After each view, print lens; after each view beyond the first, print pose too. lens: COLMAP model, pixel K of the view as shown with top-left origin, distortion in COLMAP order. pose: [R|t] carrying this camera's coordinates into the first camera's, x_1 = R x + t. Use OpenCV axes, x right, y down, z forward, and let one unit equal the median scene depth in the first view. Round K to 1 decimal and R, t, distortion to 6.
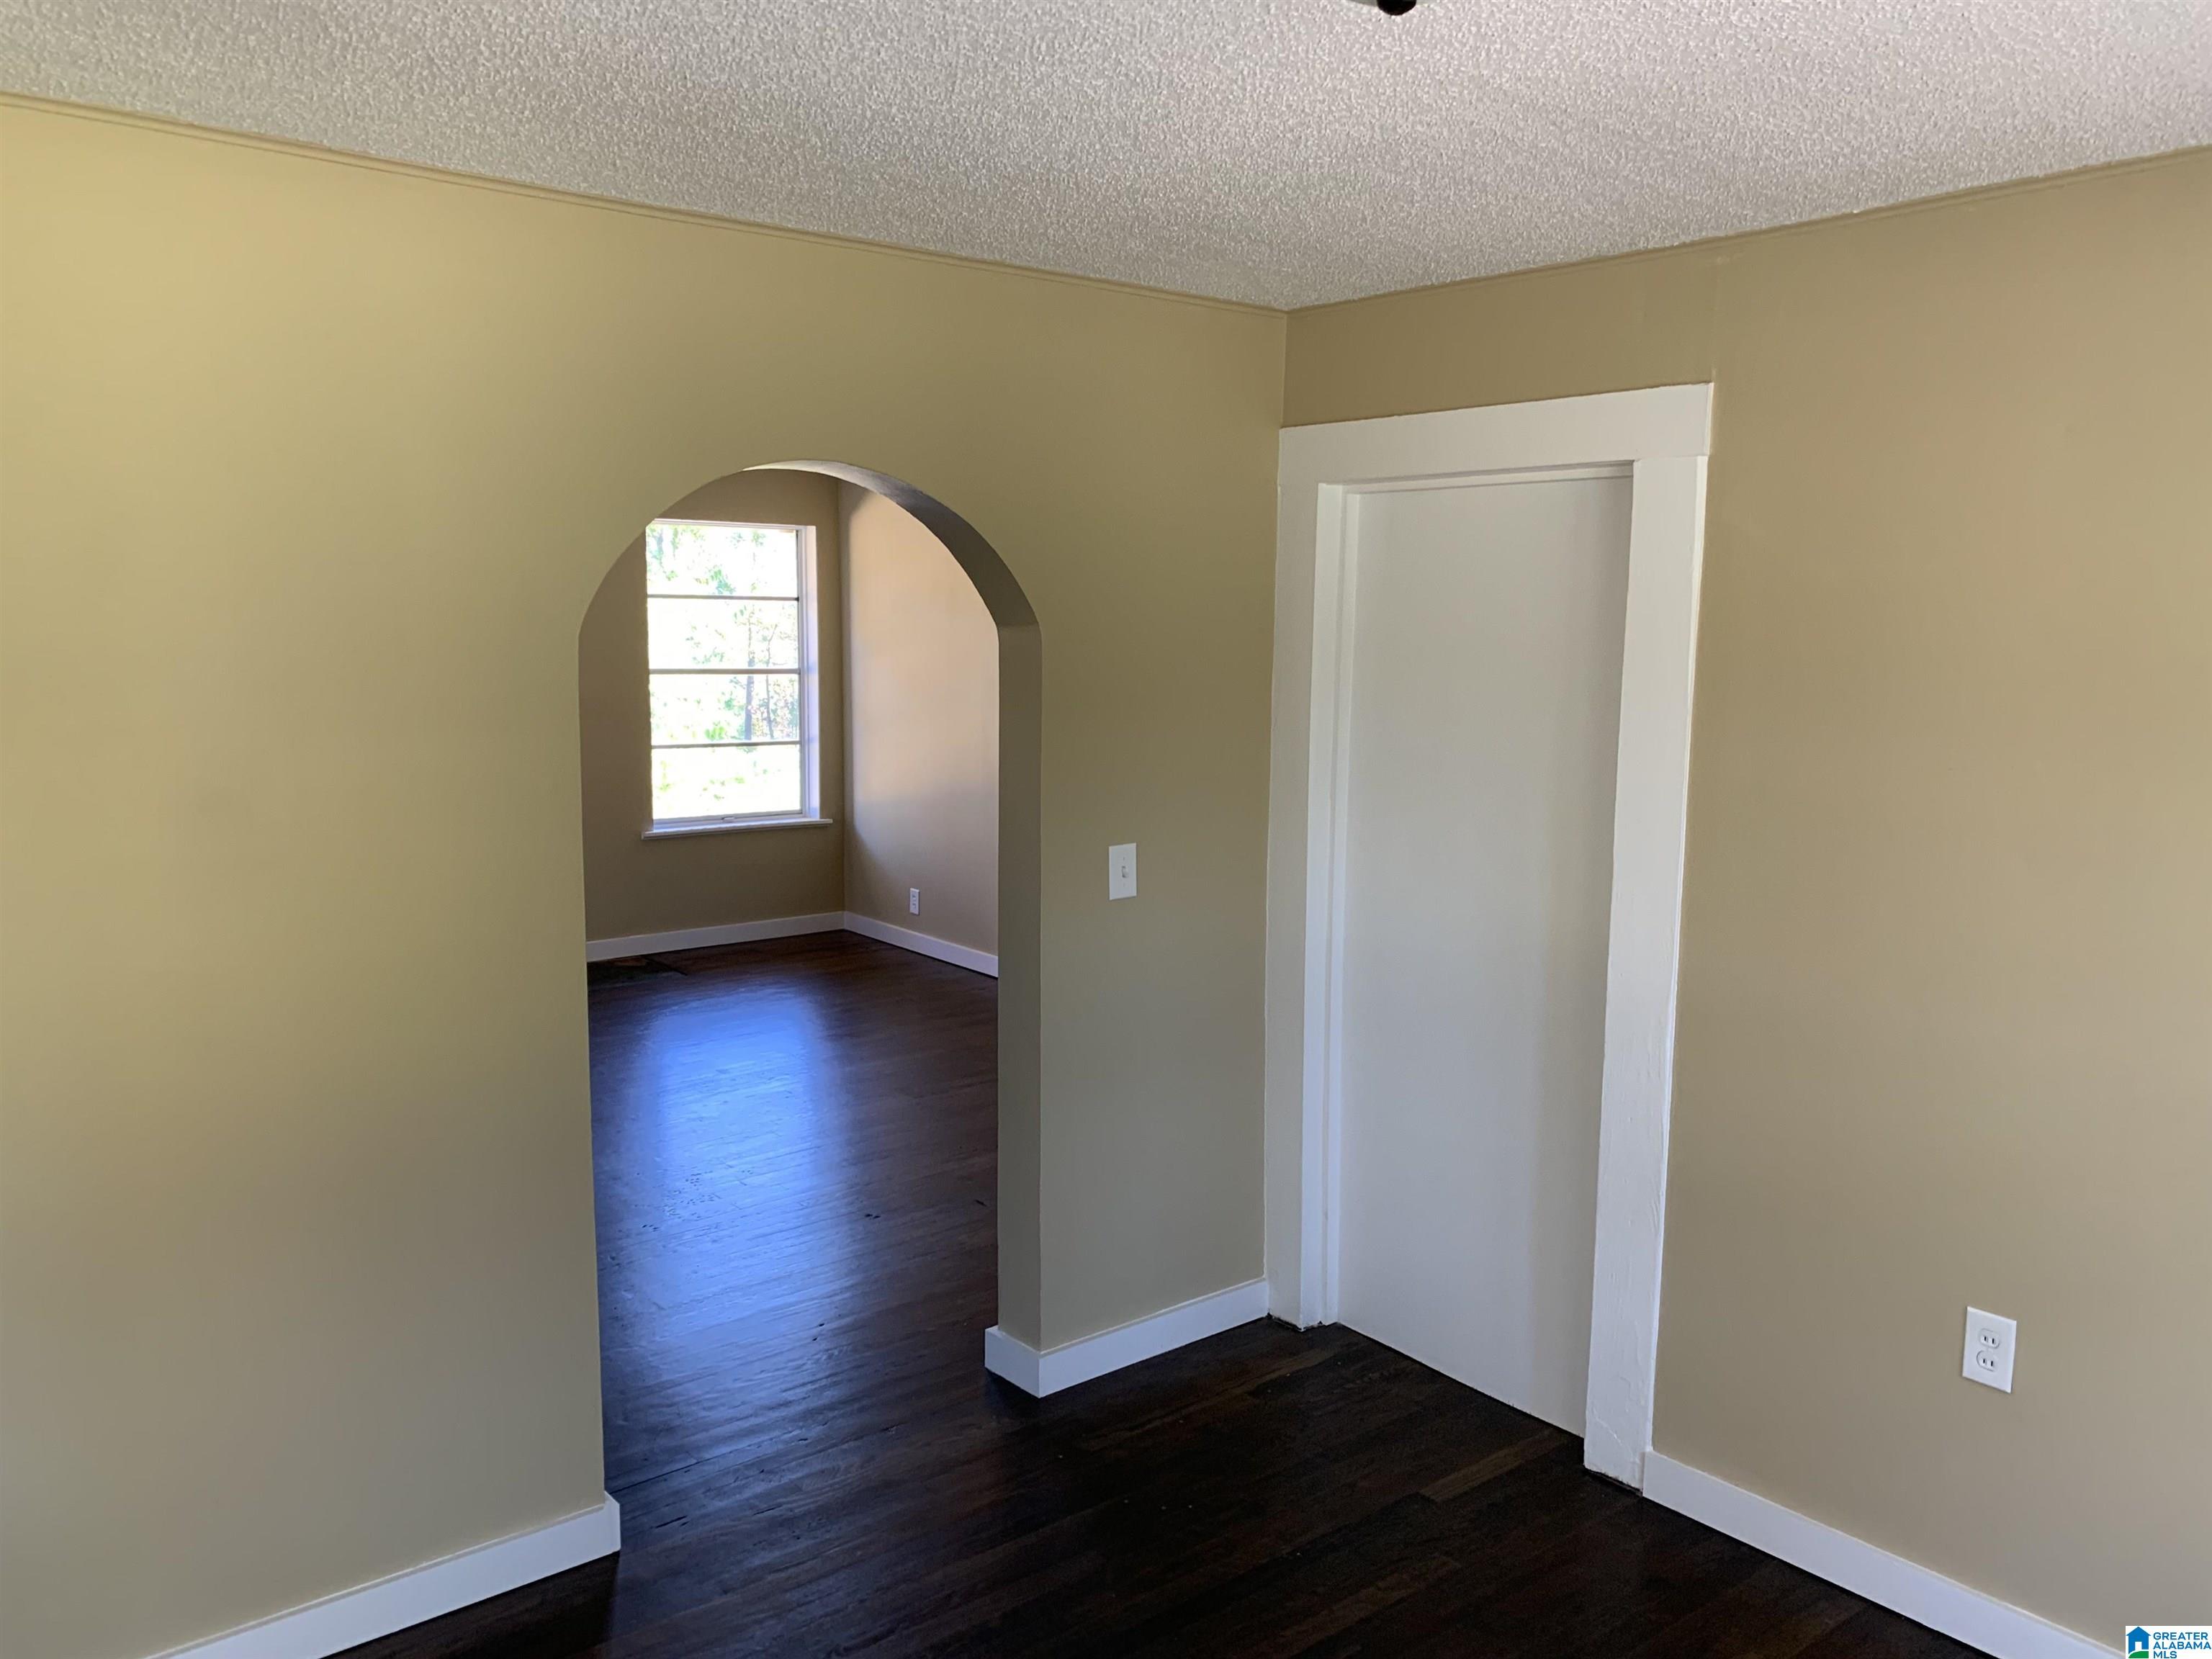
lens RADIAL K [[1745.9, 0, 1117.2], [0, 1745.9, 830.1], [0, 0, 1]] dist [0.066339, -0.047783]
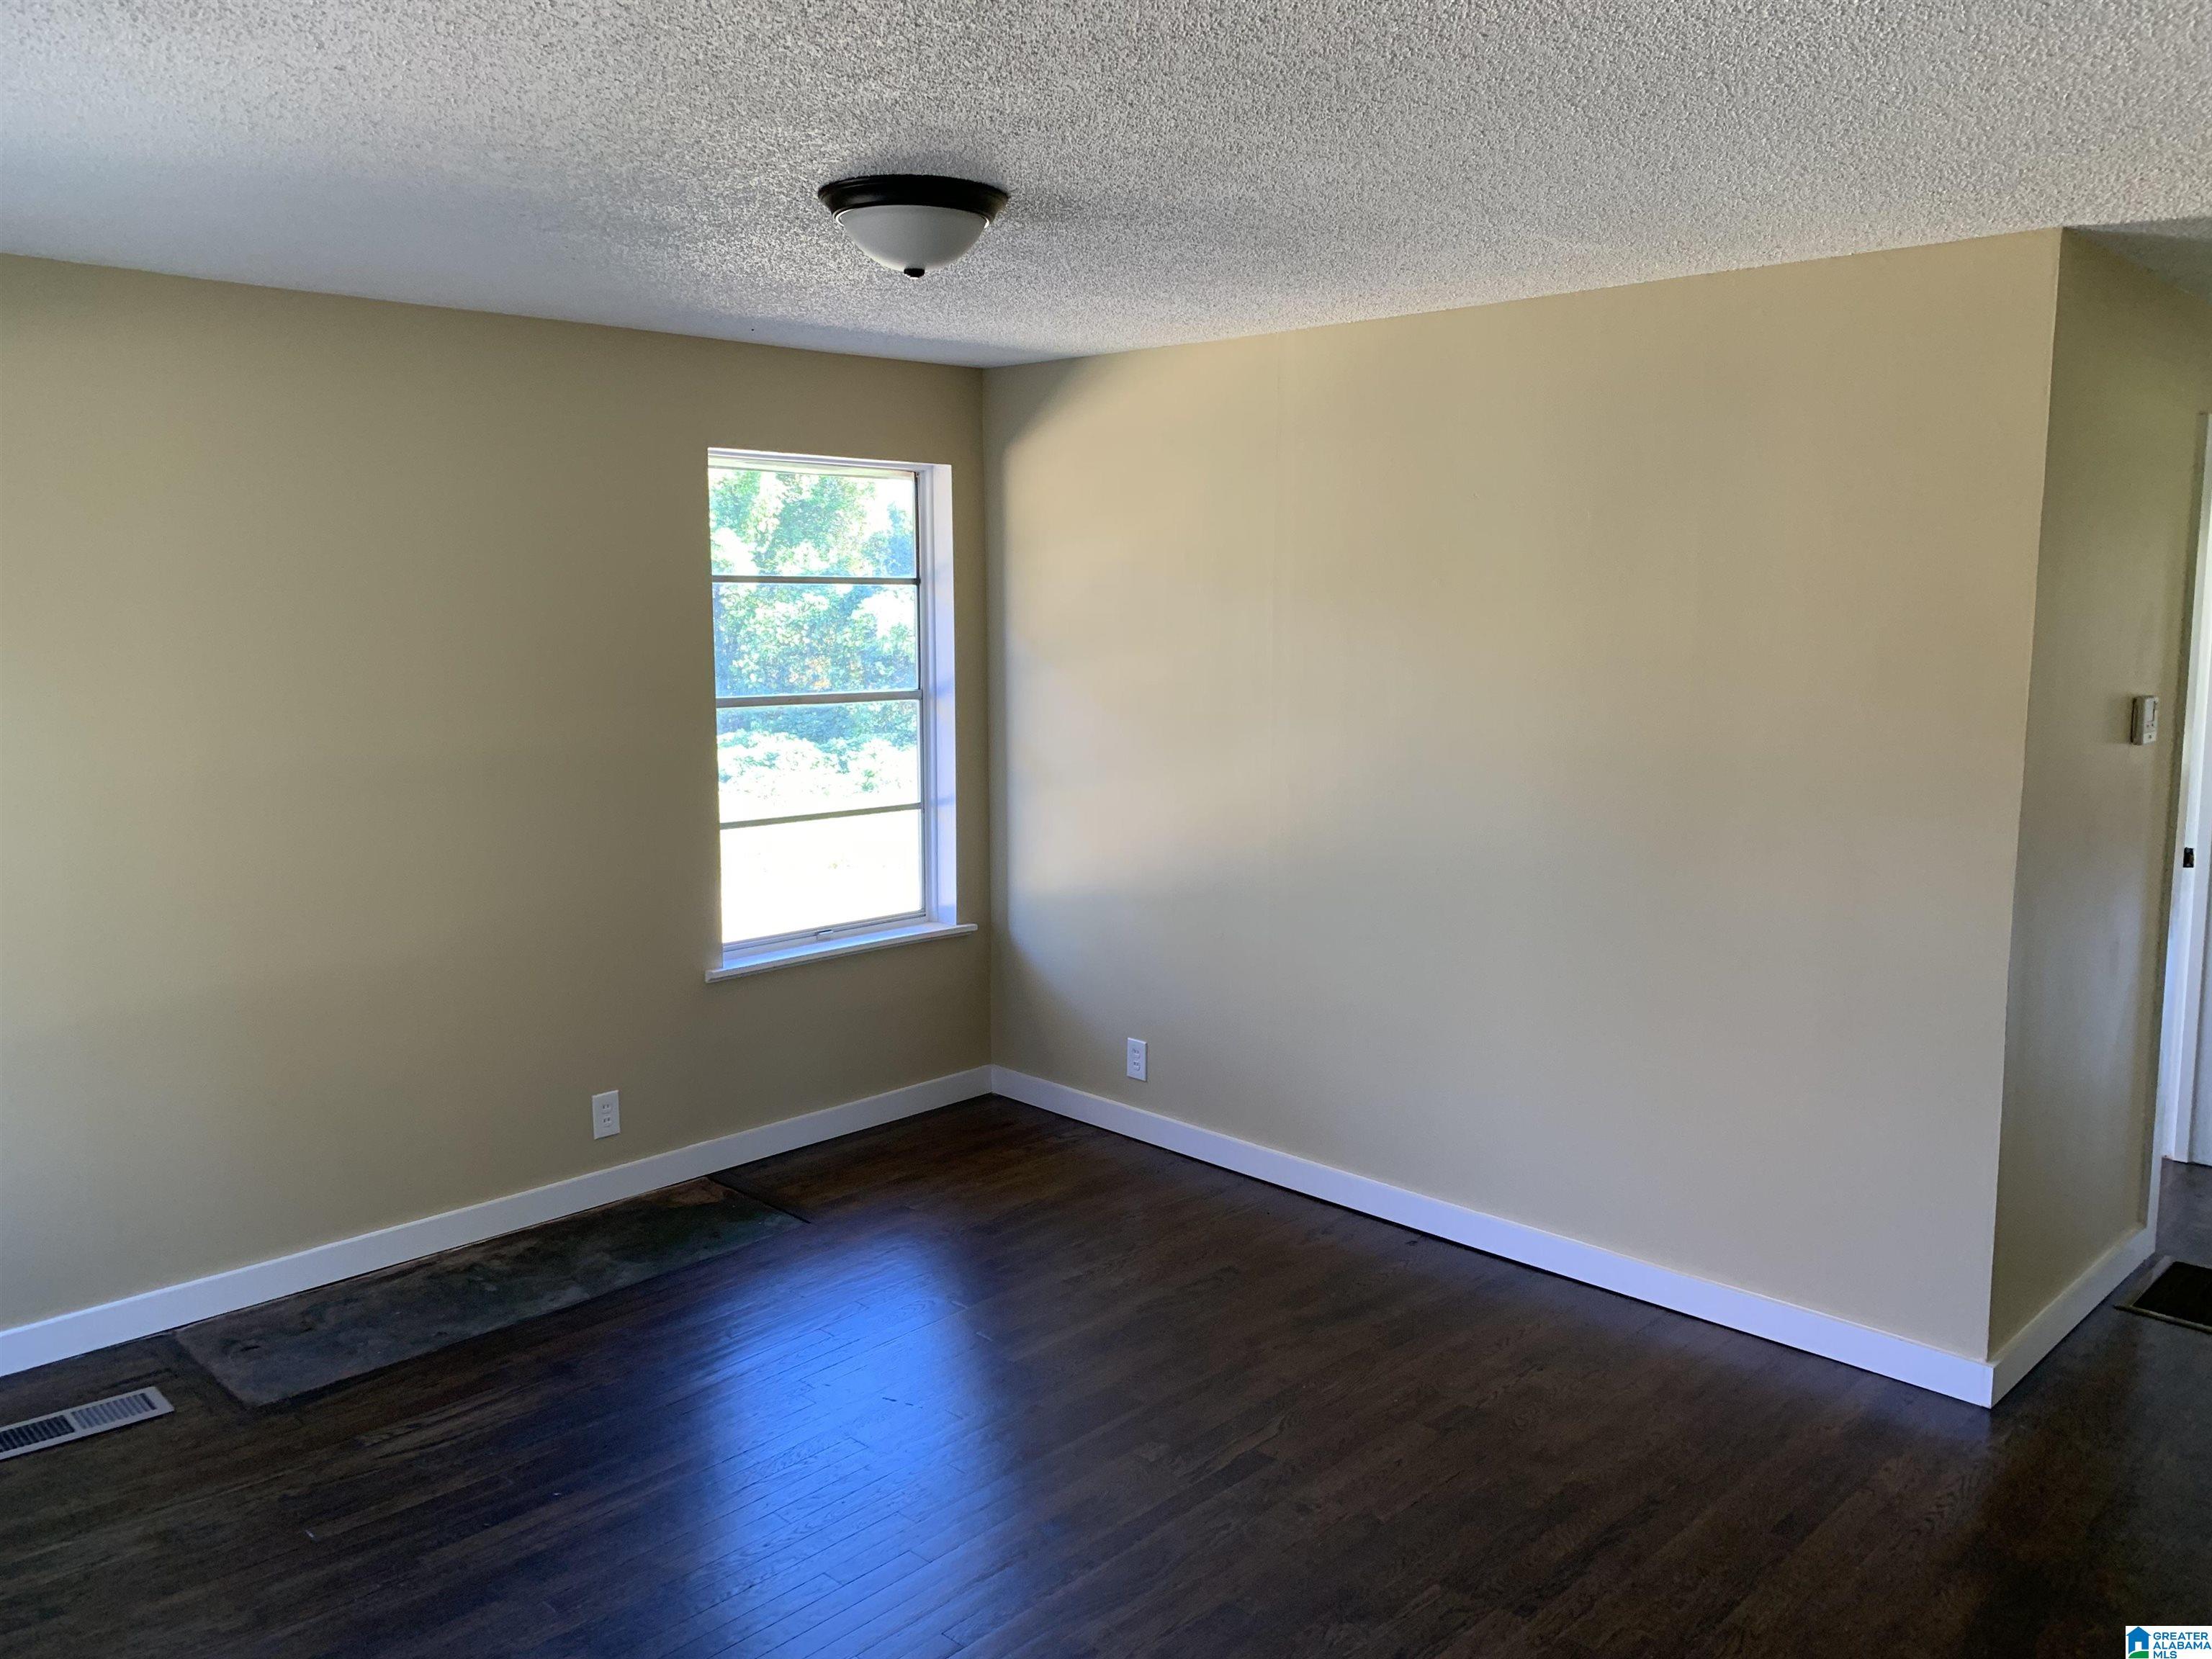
lens RADIAL K [[1745.9, 0, 1095.0], [0, 1745.9, 798.0], [0, 0, 1]] dist [0.066339, -0.047783]
pose [[0.993654, -0.026082, 0.109413, -0.189238], [0.027727, 0.999524, -0.013538, -0.042735], [-0.109008, 0.016486, 0.993904, 0.363683]]
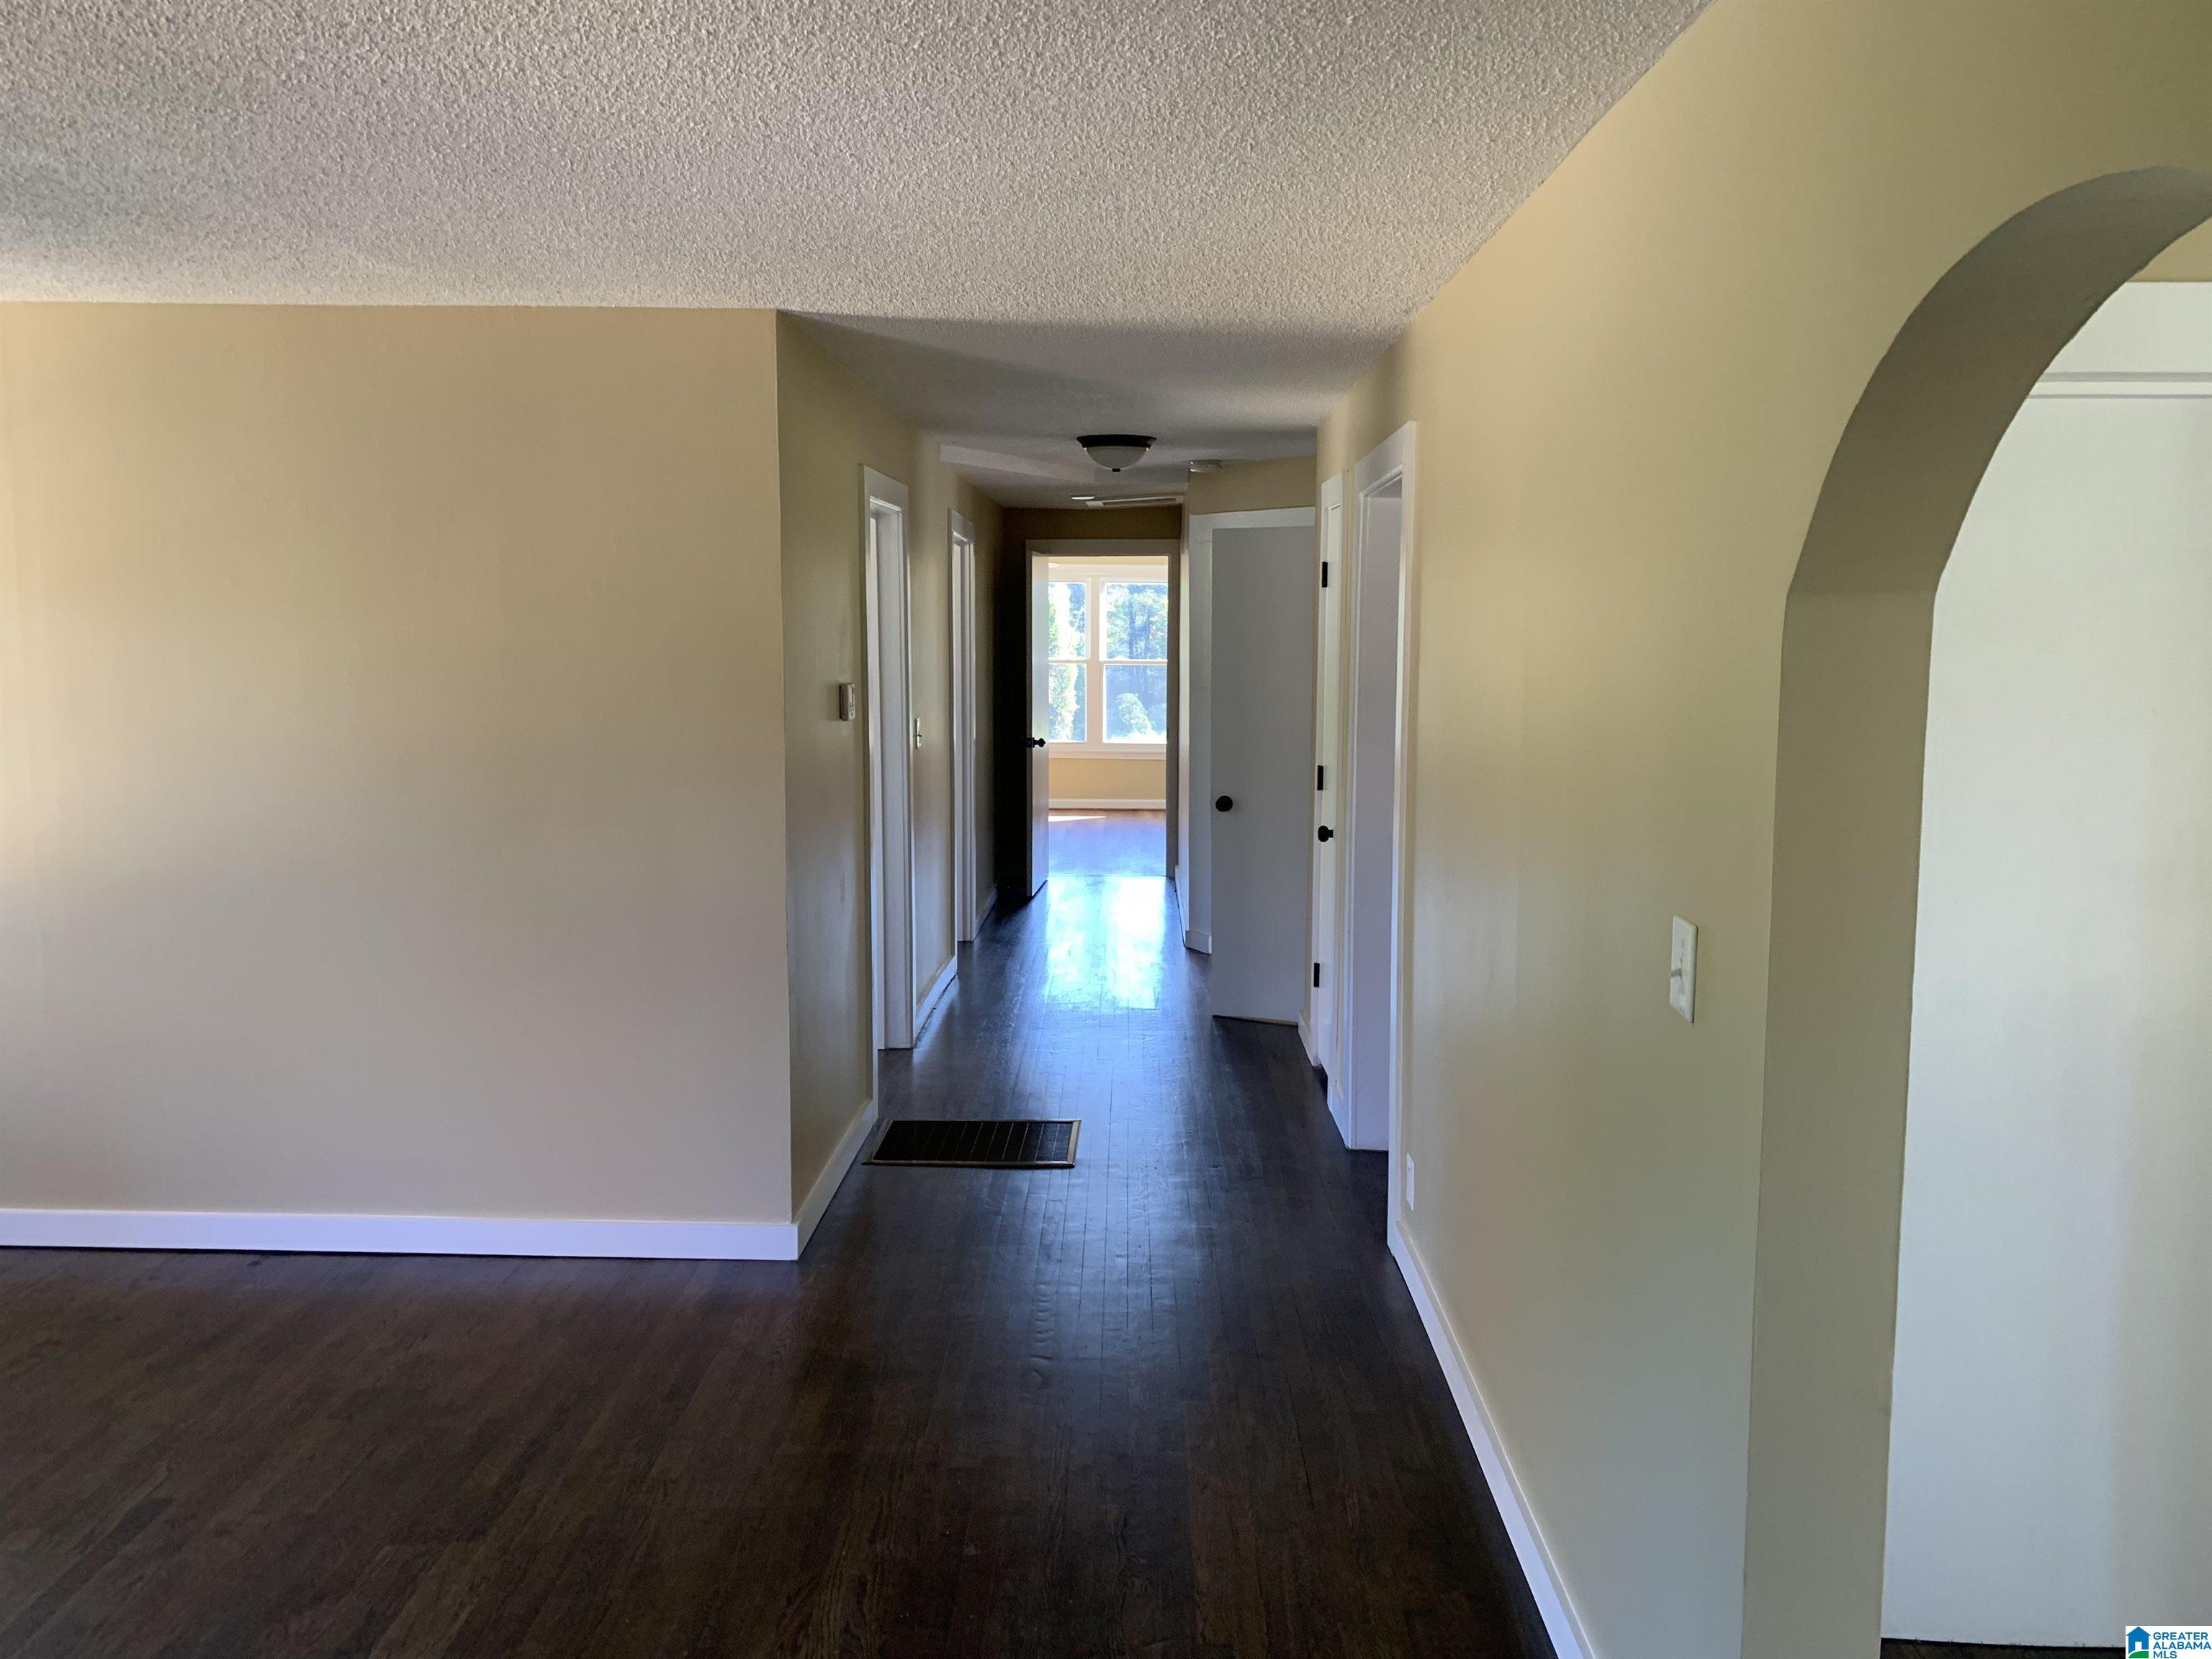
lens RADIAL K [[1745.9, 0, 1115.3], [0, 1745.9, 780.1], [0, 0, 1]] dist [0.066339, -0.047783]
pose [[0.654027, -0.083888, 0.751806, -0.249852], [0.102850, 0.994465, 0.021491, -0.038973], [-0.749447, 0.063267, 0.659034, 0.344427]]
